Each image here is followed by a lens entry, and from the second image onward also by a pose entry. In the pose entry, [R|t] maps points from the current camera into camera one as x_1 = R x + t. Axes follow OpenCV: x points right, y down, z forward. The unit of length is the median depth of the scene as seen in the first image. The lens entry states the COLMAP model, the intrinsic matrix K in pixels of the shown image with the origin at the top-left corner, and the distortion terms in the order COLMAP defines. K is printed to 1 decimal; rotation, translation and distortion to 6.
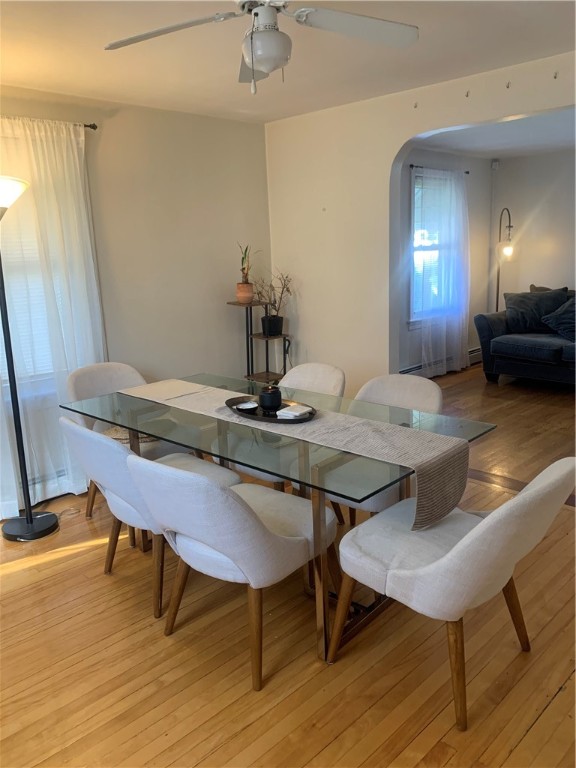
lens RADIAL K [[594.0, 0, 287.7], [0, 594.0, 379.3], [0, 0, 1]] dist [0.041698, -0.035511]
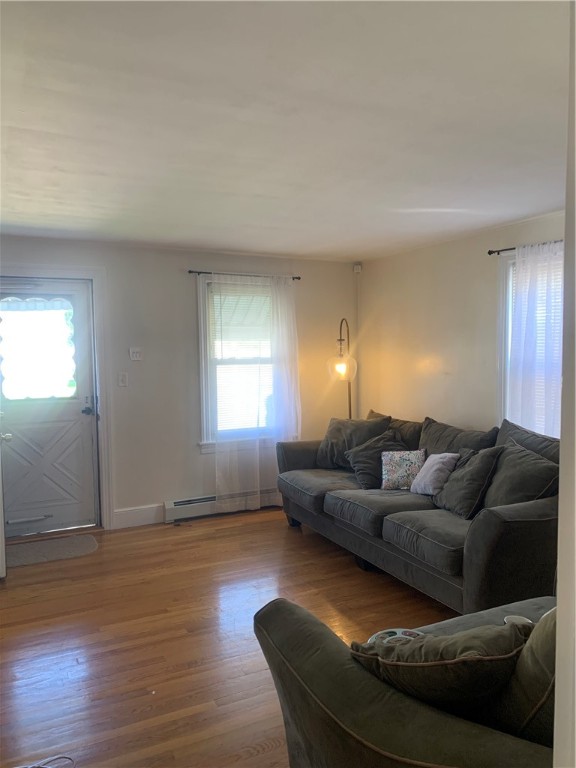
lens RADIAL K [[594.0, 0, 288.9], [0, 594.0, 387.4], [0, 0, 1]] dist [0.041698, -0.035511]
pose [[0.947924, 0.050113, -0.314529, 0.564858], [-0.094840, 0.987158, -0.128549, -0.075110], [0.304048, 0.151685, 0.940503, 0.204849]]
